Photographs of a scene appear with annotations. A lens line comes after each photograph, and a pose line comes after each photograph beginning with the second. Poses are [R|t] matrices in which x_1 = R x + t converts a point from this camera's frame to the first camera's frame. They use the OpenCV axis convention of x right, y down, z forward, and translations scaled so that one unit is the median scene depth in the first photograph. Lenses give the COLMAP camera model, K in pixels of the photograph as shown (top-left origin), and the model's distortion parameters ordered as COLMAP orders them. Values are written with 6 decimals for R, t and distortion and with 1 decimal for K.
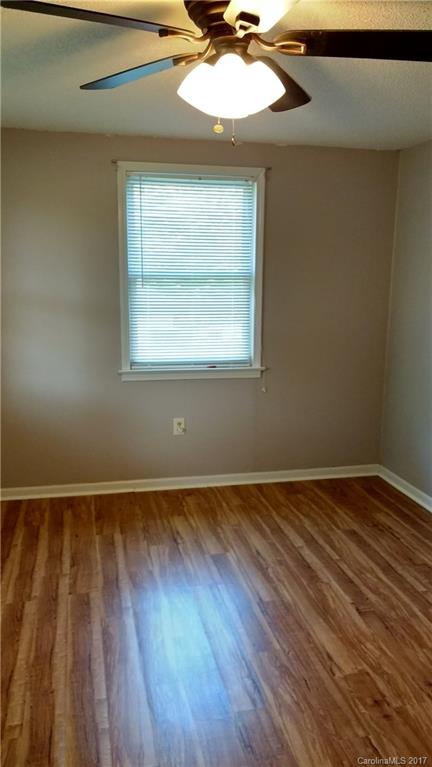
lens RADIAL K [[596.4, 0, 213.4], [0, 596.4, 393.1], [0, 0, 1]] dist [0.104747, -0.165969]
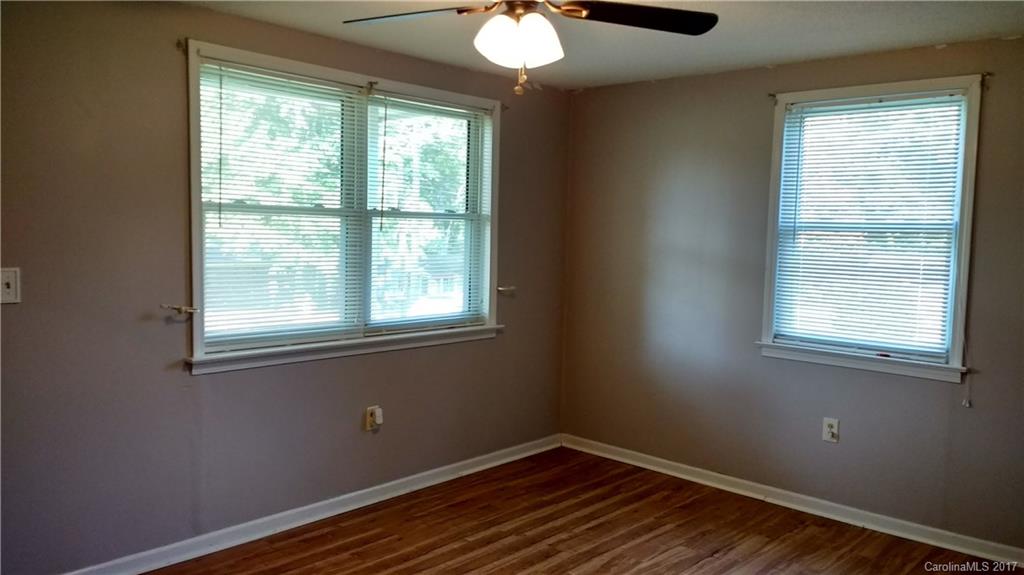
lens RADIAL K [[796.2, 0, 523.2], [0, 796.2, 286.5], [0, 0, 1]] dist [0.104747, -0.165969]
pose [[0.587357, 0.070147, -0.806282, 0.546123], [-0.170769, 0.984549, -0.038745, -0.015422], [0.791107, 0.160445, 0.590260, 0.096829]]
